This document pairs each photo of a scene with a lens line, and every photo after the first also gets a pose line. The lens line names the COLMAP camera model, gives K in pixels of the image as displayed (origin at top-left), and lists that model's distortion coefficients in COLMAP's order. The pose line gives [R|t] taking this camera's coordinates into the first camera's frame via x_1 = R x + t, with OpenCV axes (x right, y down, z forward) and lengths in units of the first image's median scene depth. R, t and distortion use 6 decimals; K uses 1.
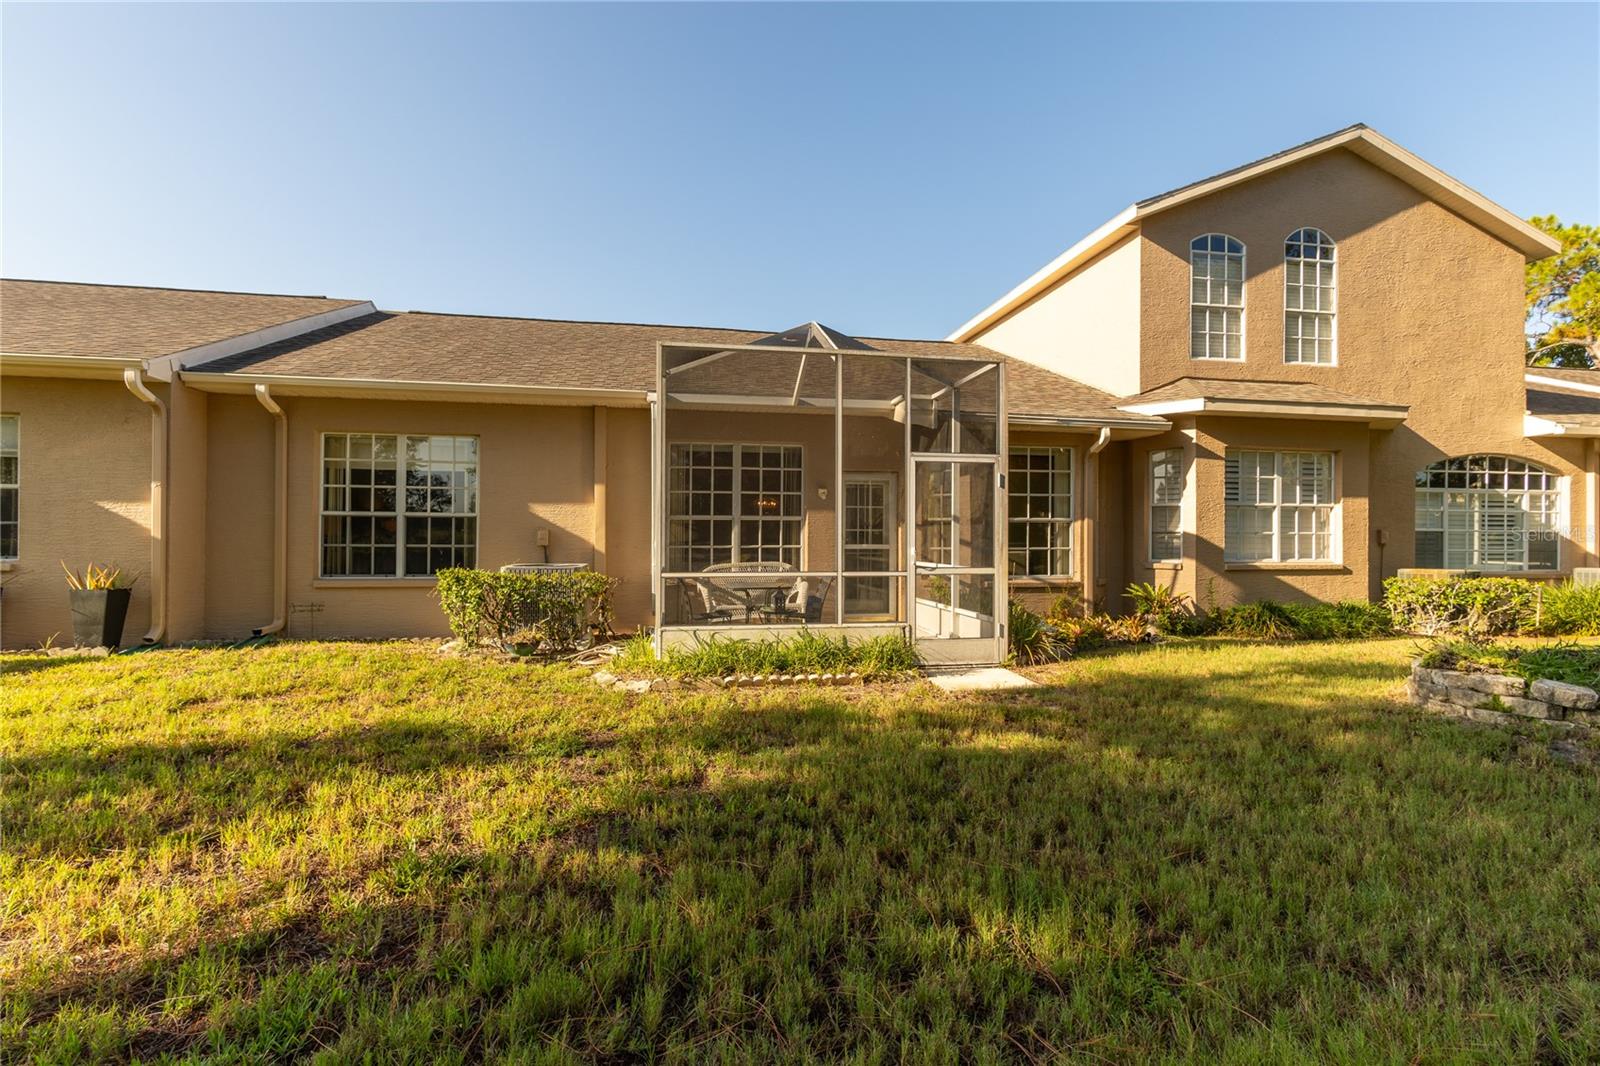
lens RADIAL K [[739.7, 0, 799.0], [0, 739.7, 529.0], [0, 0, 1]] dist [-0.000148, 0.005147]
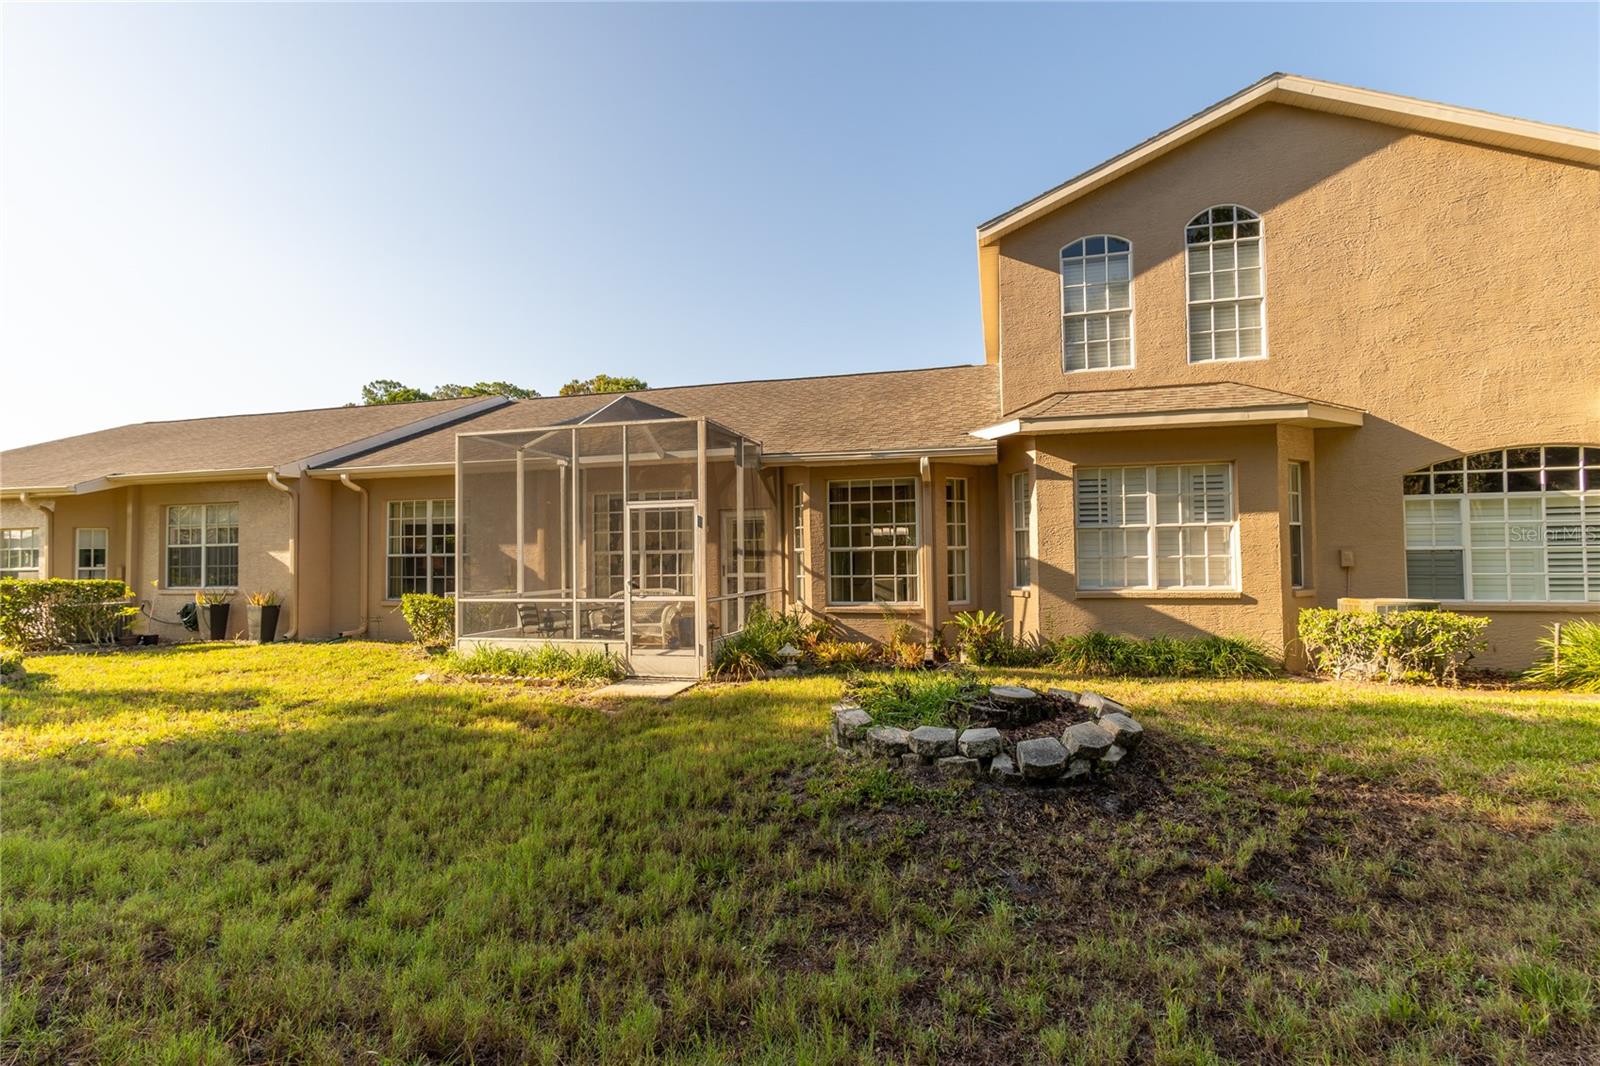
lens RADIAL K [[739.7, 0, 802.7], [0, 739.7, 536.5], [0, 0, 1]] dist [-0.000148, 0.005147]
pose [[0.903842, -0.029220, -0.426867, 0.647612], [0.018993, 0.999422, -0.028197, -0.001895], [0.427444, 0.017379, 0.903875, 0.010604]]
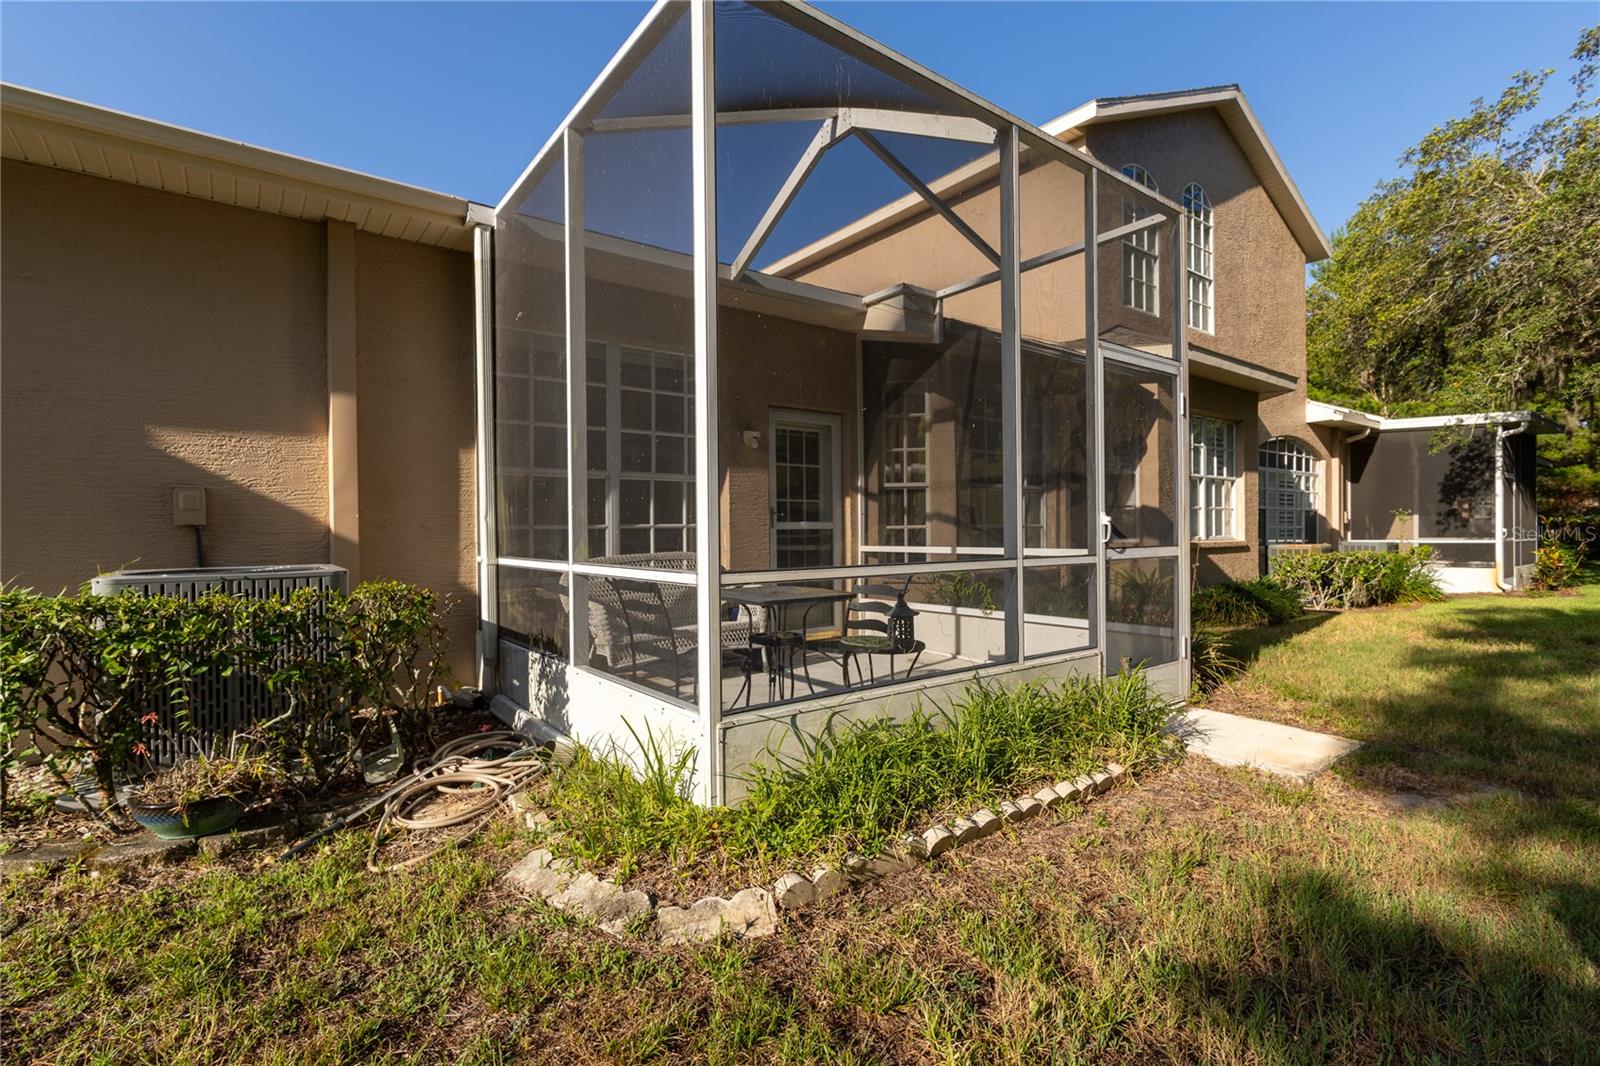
lens RADIAL K [[739.7, 0, 796.1], [0, 739.7, 534.5], [0, 0, 1]] dist [-0.000148, 0.005147]
pose [[0.891367, -0.013954, 0.453068, -0.207639], [0.010157, 0.999890, 0.010814, 0.023290], [-0.453169, -0.005037, 0.891410, 0.419049]]
